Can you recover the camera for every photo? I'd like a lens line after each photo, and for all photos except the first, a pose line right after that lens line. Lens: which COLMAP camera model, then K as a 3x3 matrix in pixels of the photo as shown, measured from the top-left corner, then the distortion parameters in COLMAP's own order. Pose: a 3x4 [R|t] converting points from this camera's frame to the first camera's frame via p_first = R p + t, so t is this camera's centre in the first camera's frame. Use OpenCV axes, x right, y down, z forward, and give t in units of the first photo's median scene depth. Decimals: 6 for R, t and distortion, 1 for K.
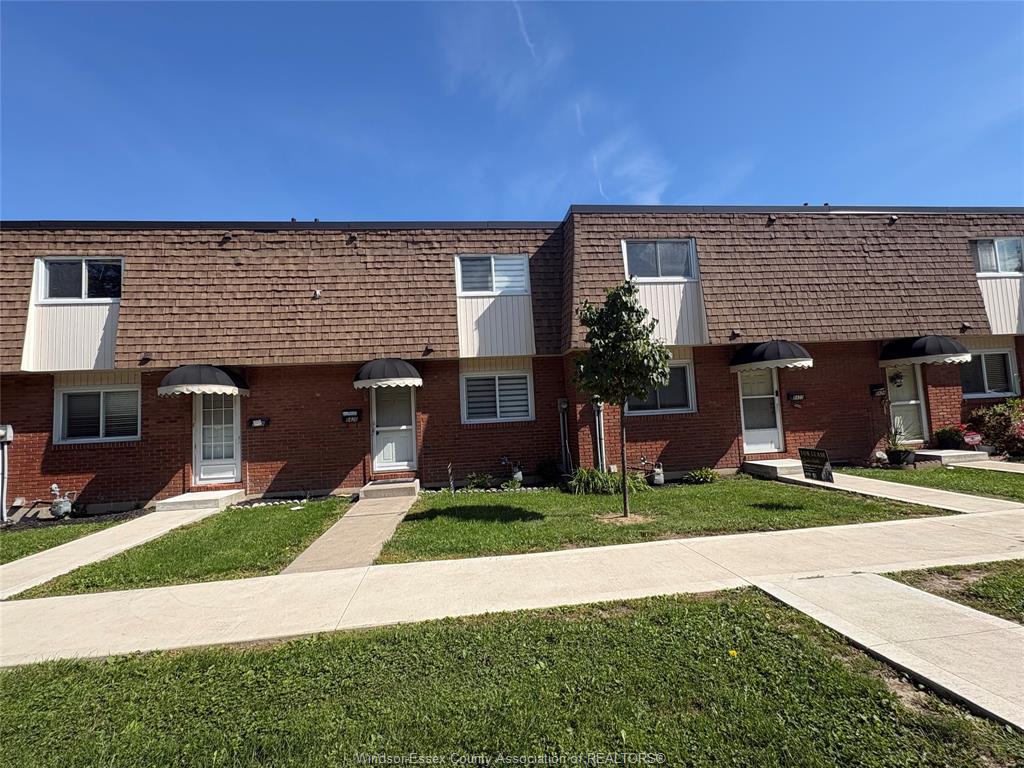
lens RADIAL K [[477.5, 0, 520.2], [0, 477.5, 384.5], [0, 0, 1]] dist [0.000952, 0.001062]
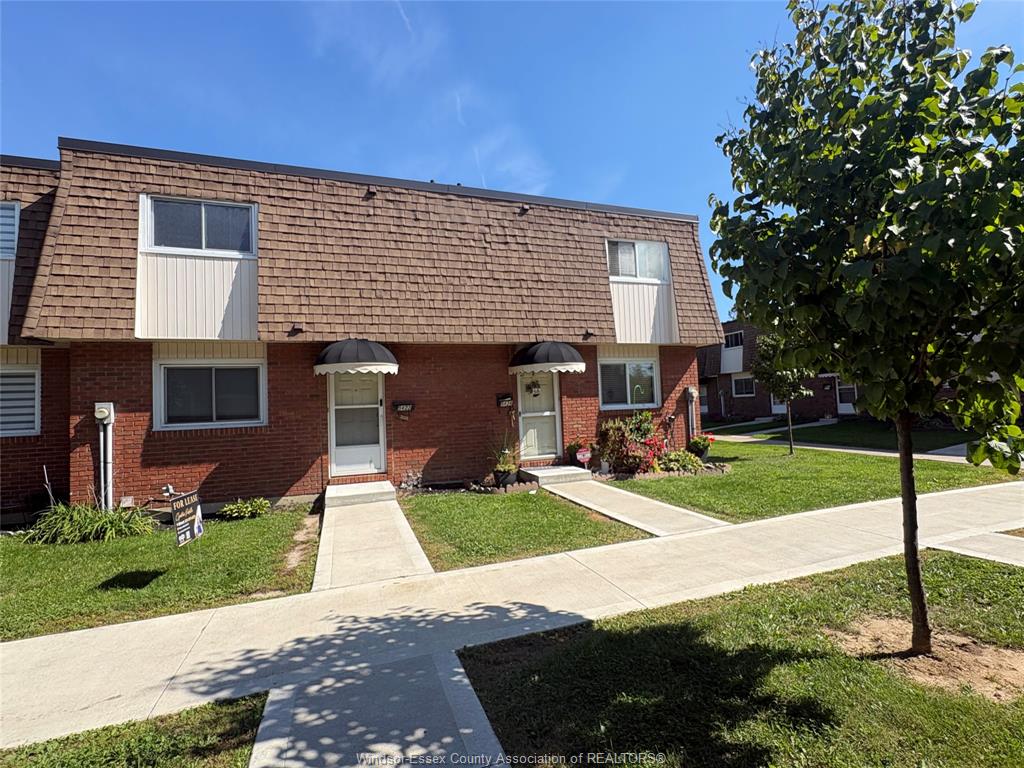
lens RADIAL K [[477.5, 0, 512.9], [0, 477.5, 386.3], [0, 0, 1]] dist [0.000952, 0.001062]
pose [[0.974235, 0.020862, 0.224570, 0.585650], [-0.025256, 0.999541, 0.016714, -0.030656], [-0.224118, -0.021955, 0.974315, 0.135622]]
